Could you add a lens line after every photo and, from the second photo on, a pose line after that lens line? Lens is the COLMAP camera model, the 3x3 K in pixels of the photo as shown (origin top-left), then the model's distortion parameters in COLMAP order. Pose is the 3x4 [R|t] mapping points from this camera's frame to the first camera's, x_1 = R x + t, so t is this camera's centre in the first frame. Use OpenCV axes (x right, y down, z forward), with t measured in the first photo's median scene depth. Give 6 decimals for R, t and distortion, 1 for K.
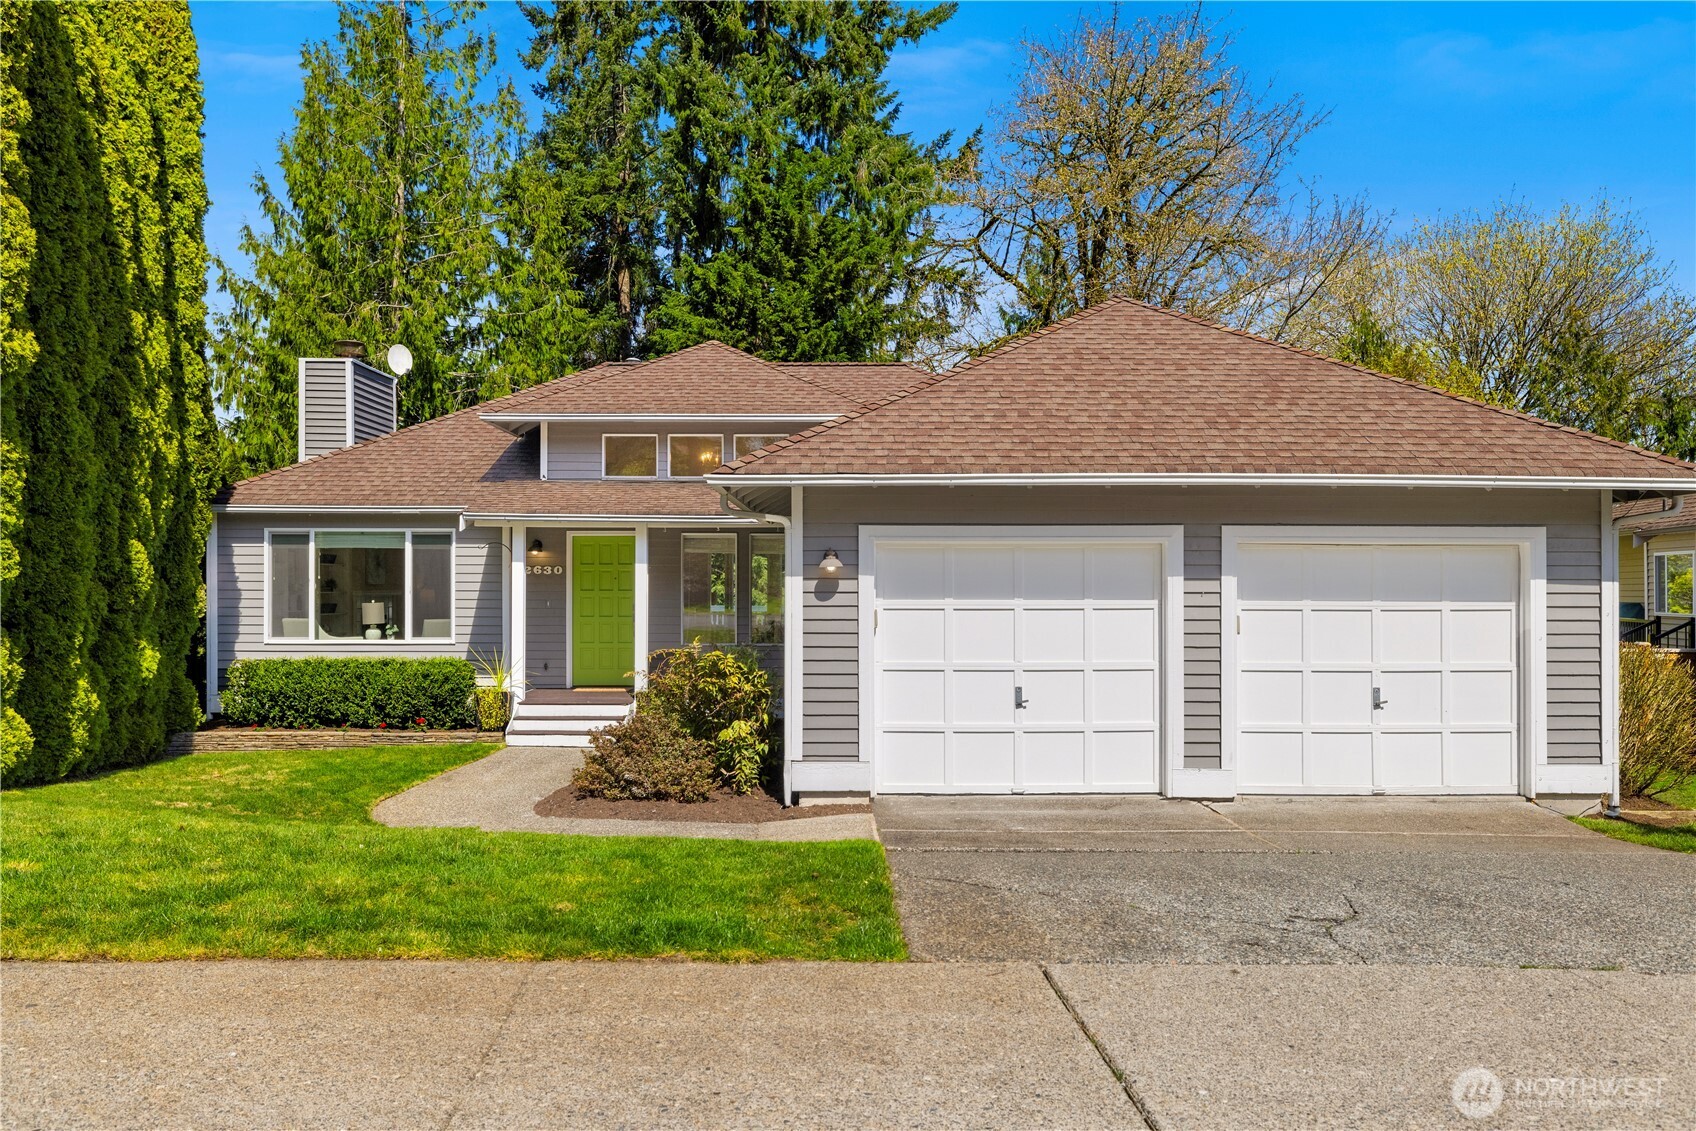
lens RADIAL K [[1294.1, 0, 846.9], [0, 1294.1, 589.0], [0, 0, 1]] dist [-0.001855, 0.000392]
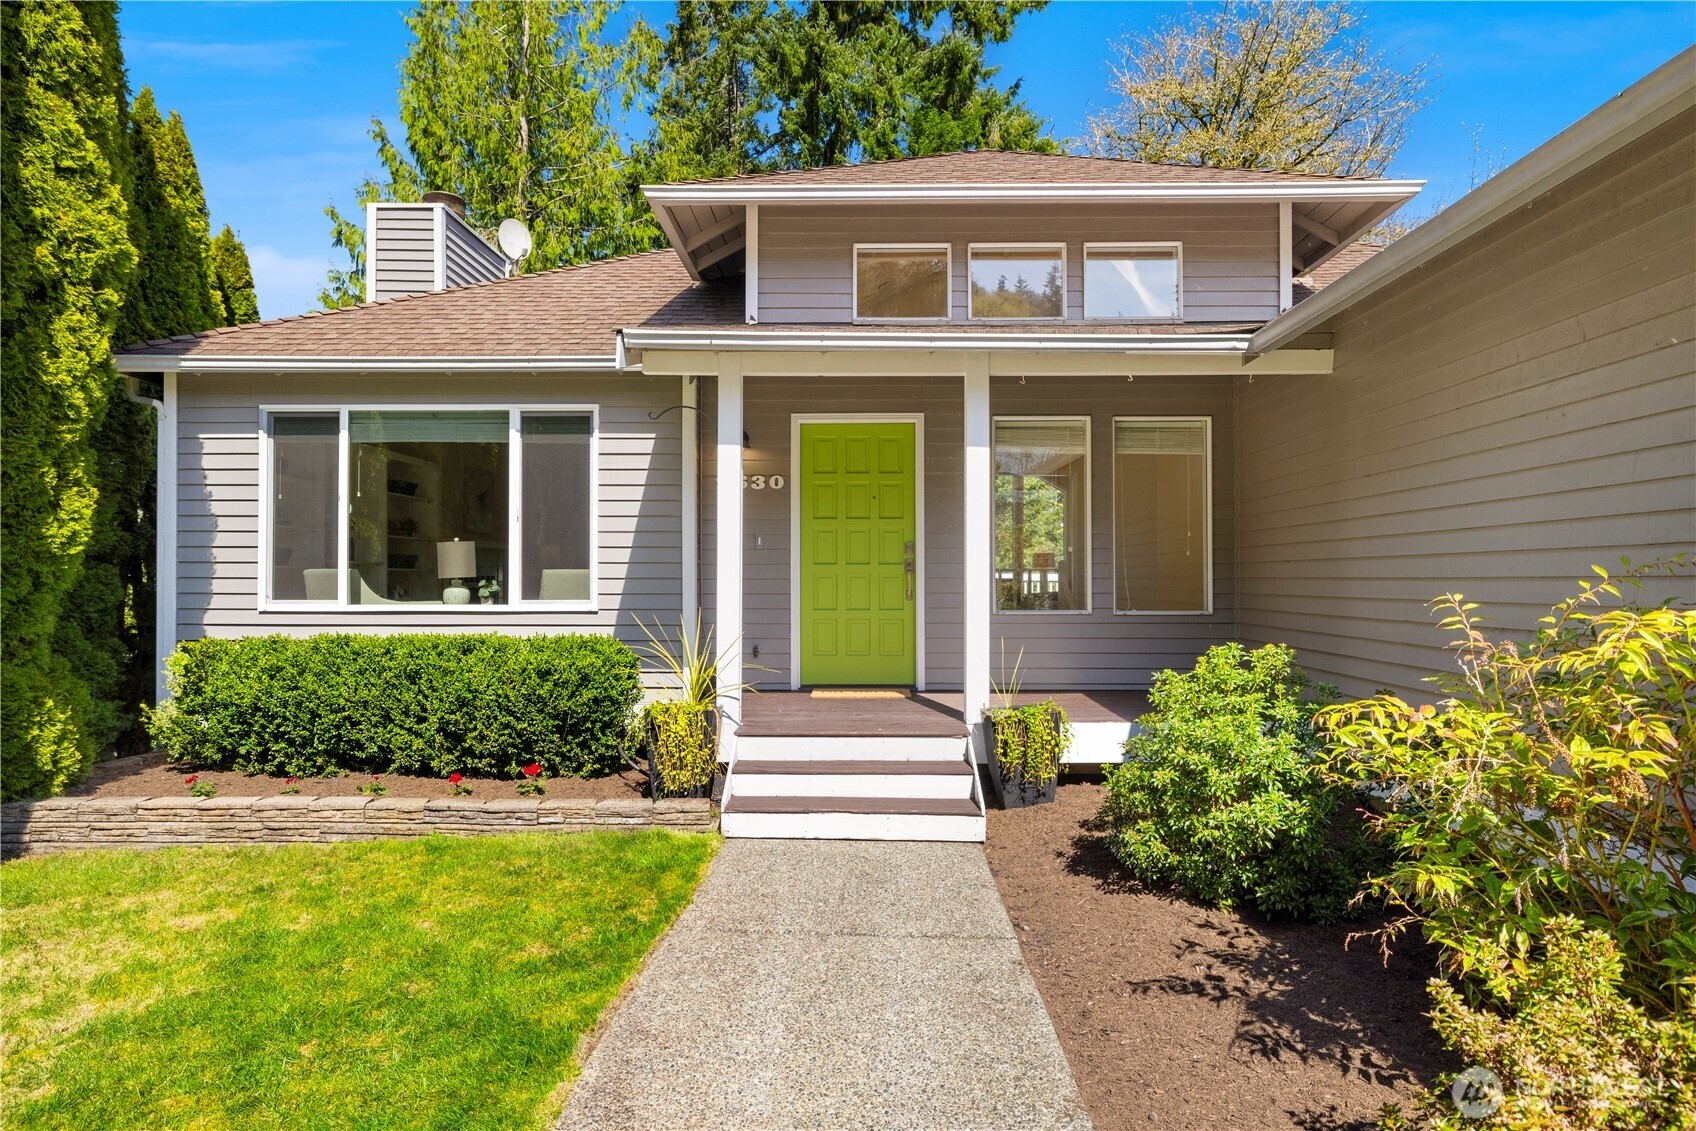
lens RADIAL K [[968.3, 0, 848.0], [0, 968.3, 565.5], [0, 0, 1]] dist [-0.002140, -0.001043]
pose [[0.999832, -0.002784, -0.018095, -0.187711], [0.002550, 0.999913, -0.012944, 0.028385], [0.018130, 0.012896, 0.999752, 0.585790]]
